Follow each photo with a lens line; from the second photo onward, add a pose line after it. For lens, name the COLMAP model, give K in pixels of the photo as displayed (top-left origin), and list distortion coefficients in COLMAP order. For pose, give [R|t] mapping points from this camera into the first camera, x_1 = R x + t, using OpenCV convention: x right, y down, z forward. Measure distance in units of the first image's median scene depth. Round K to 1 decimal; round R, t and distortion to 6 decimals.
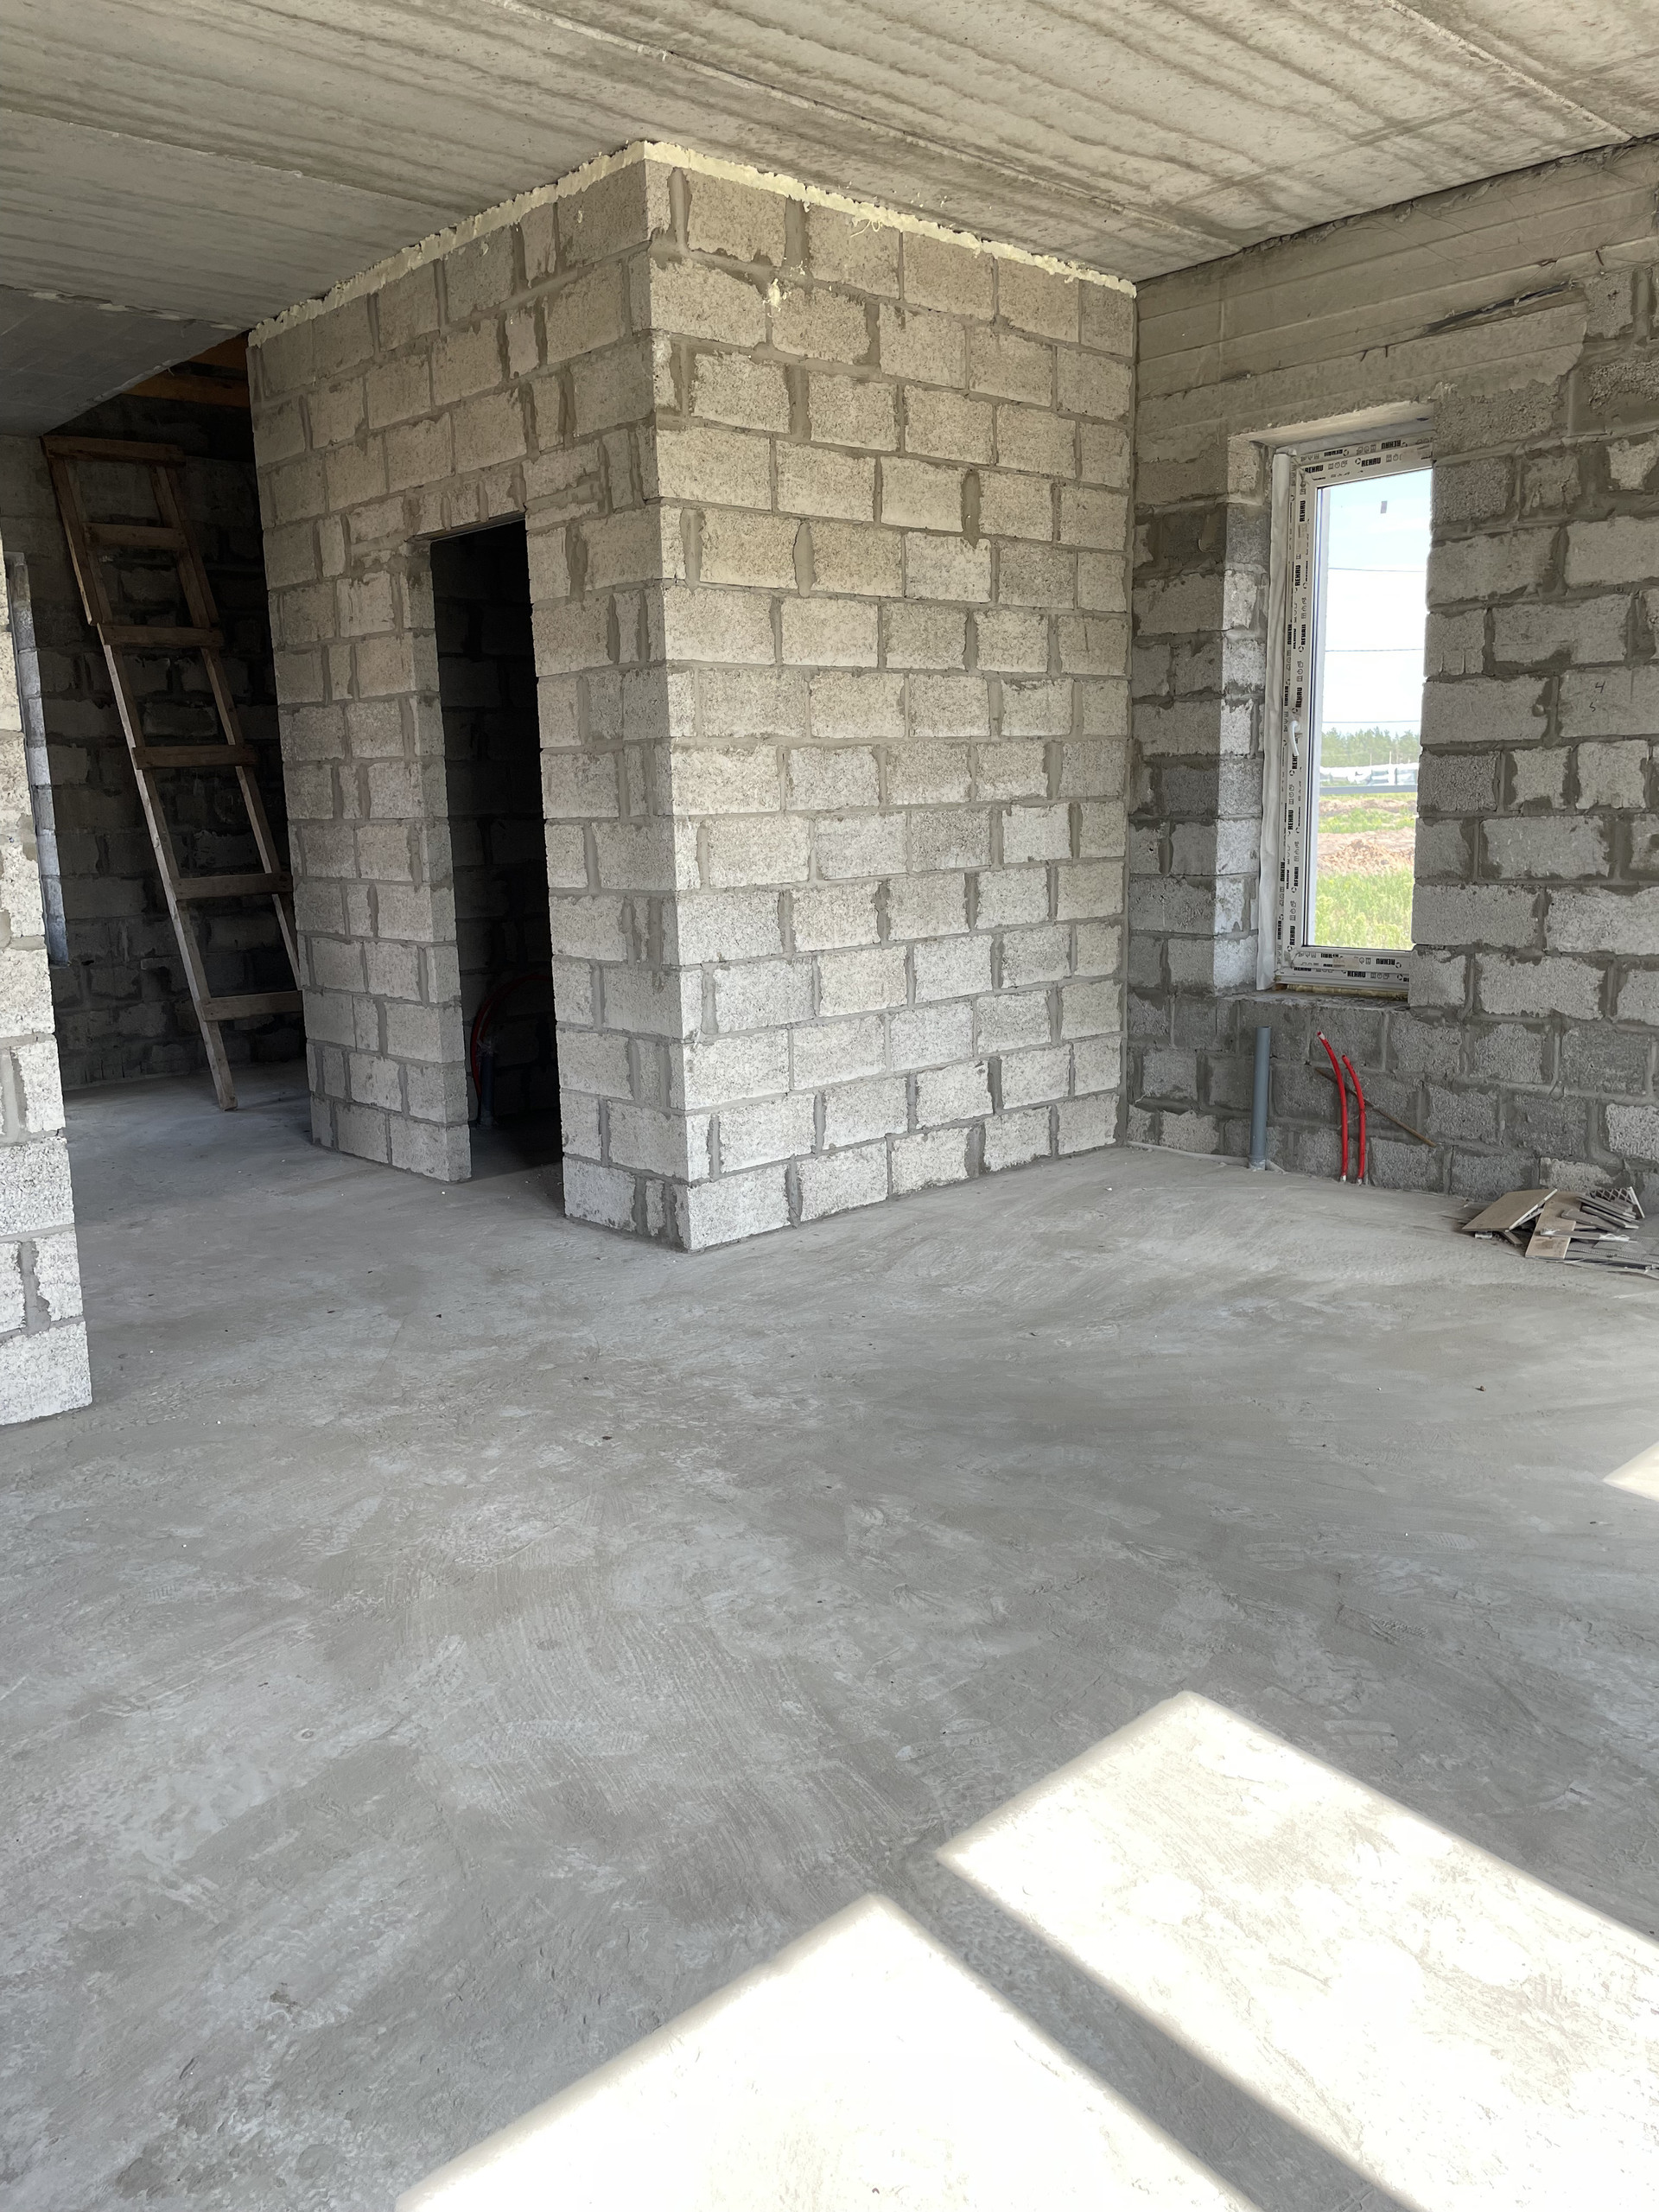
lens RADIAL K [[1700.6, 0, 831.2], [0, 1700.6, 1124.3], [0, 0, 1]] dist [0.082671, -0.111681]
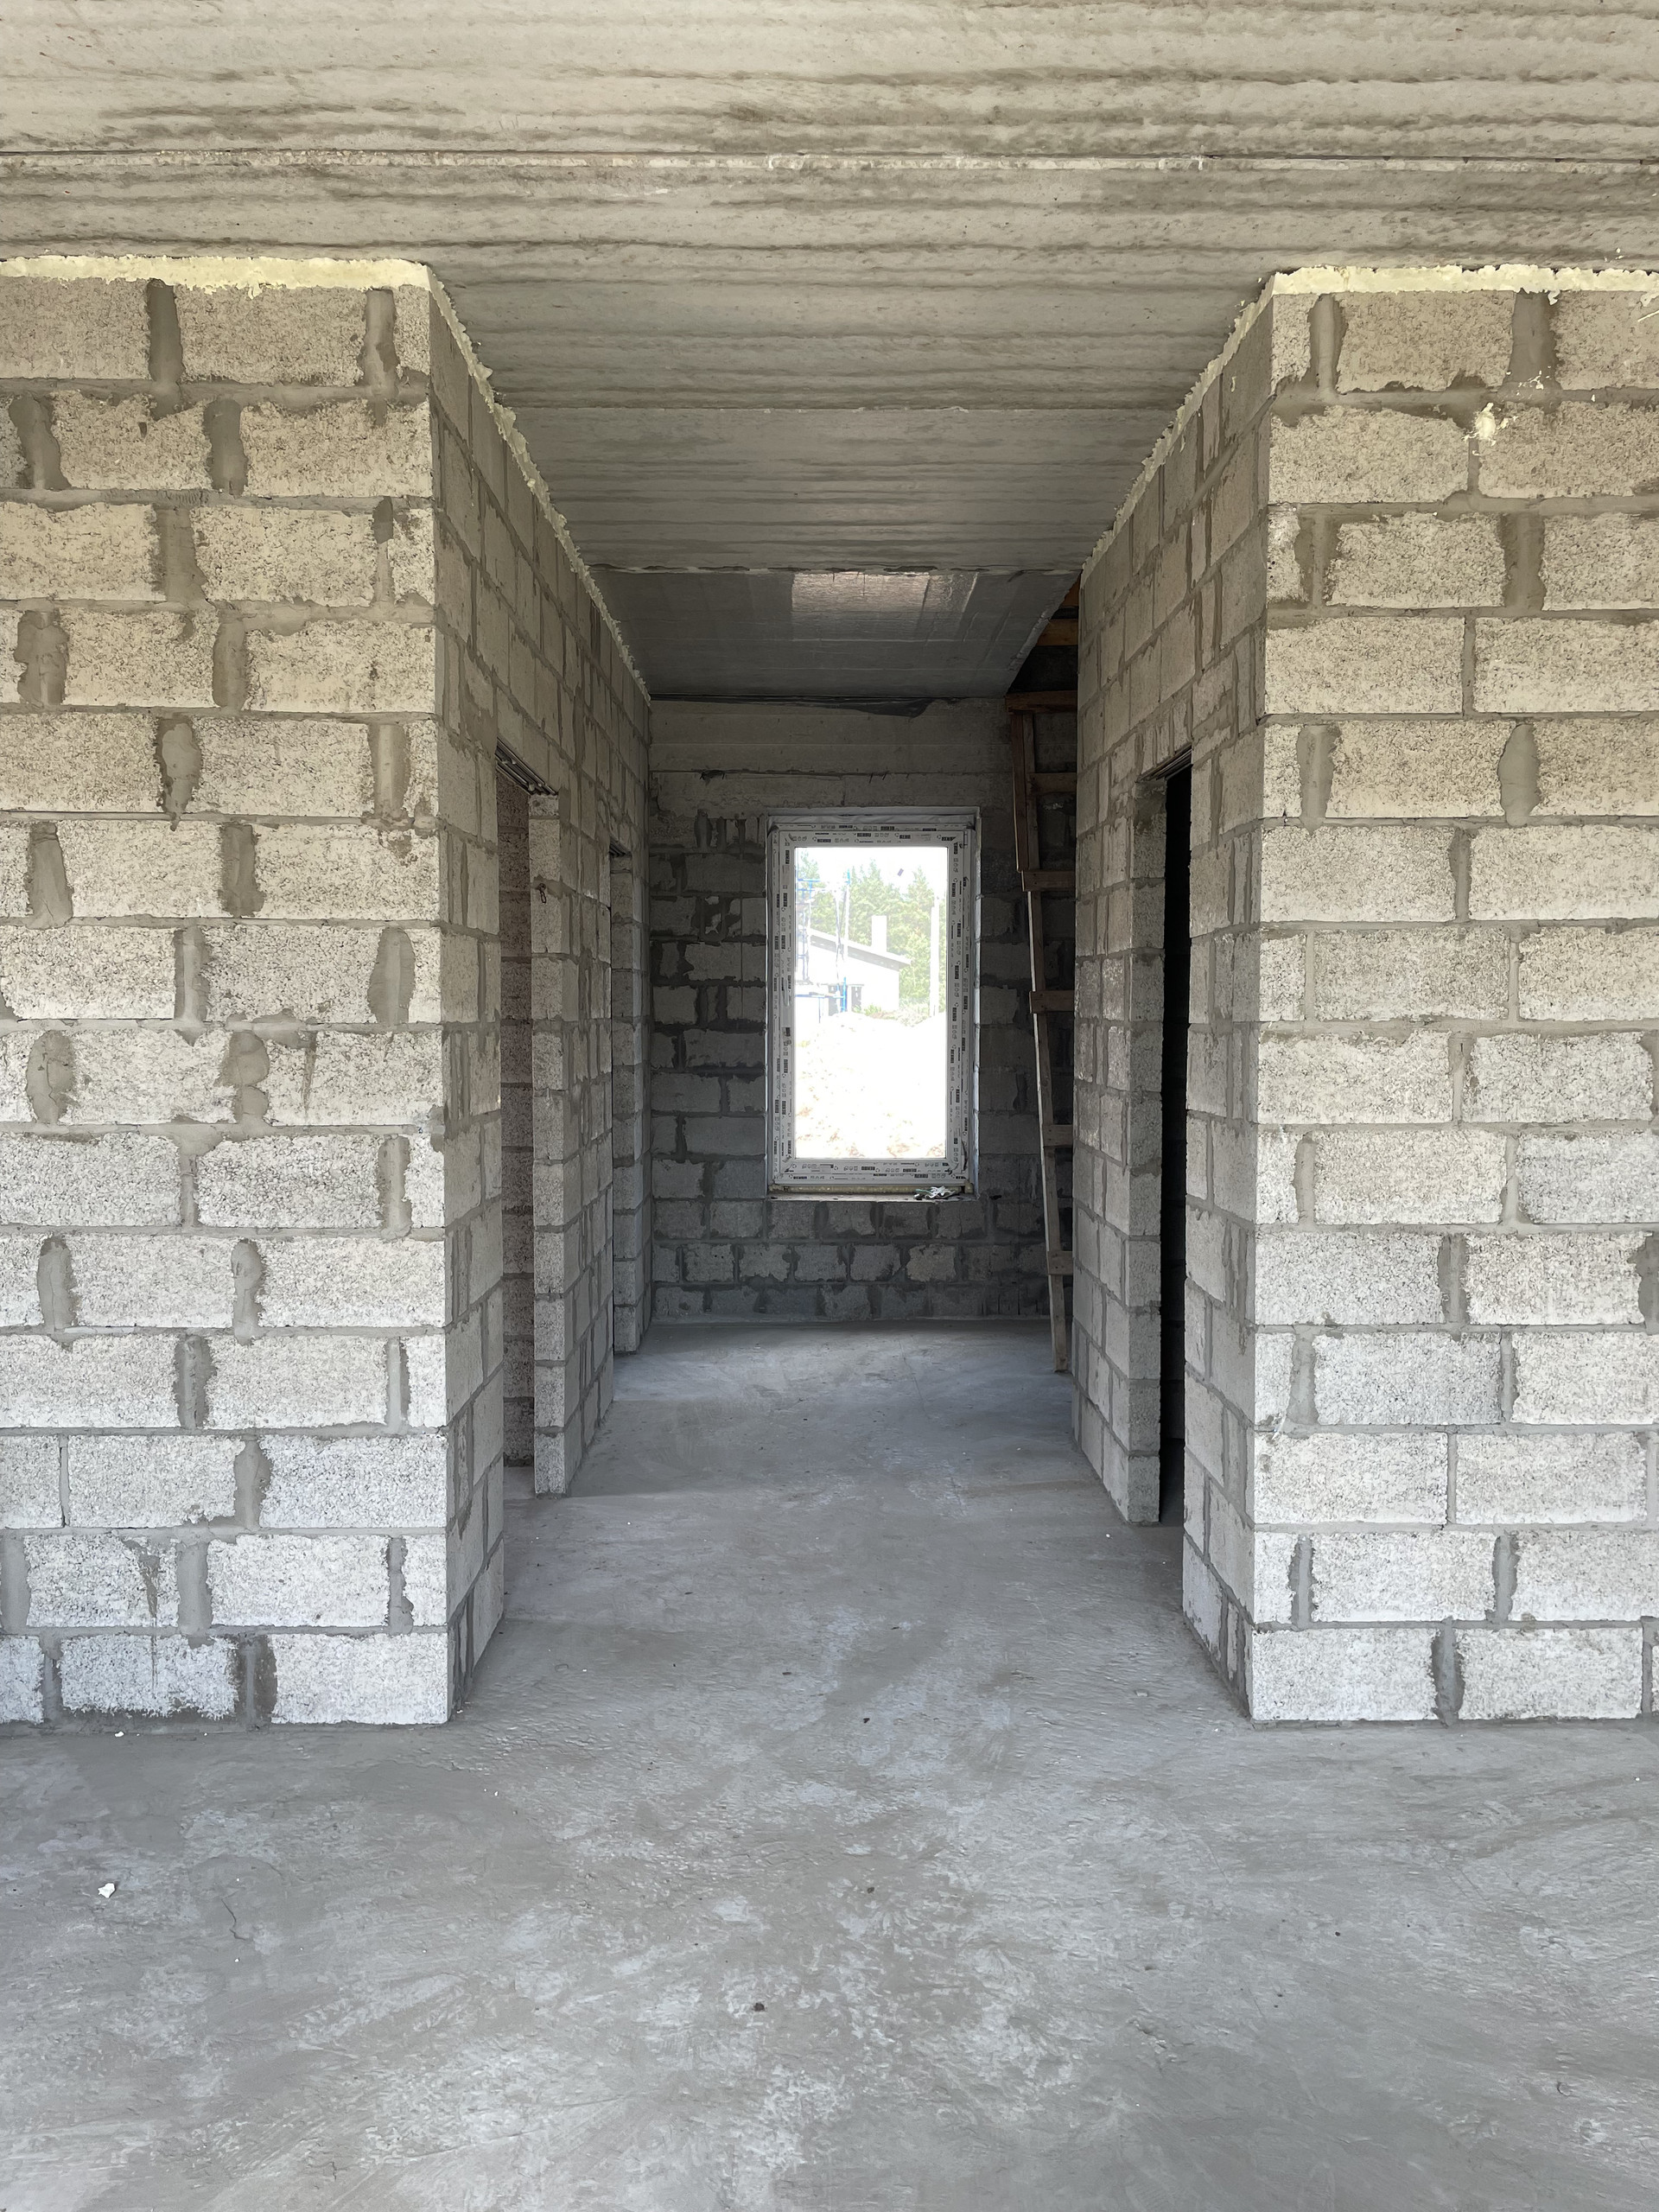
lens RADIAL K [[1700.6, 0, 823.9], [0, 1700.6, 1110.0], [0, 0, 1]] dist [0.082671, -0.111681]
pose [[0.733309, 0.065763, -0.676707, 0.274373], [-0.145751, 0.987377, -0.061988, -0.114763], [0.664089, 0.144087, 0.733638, 0.331649]]
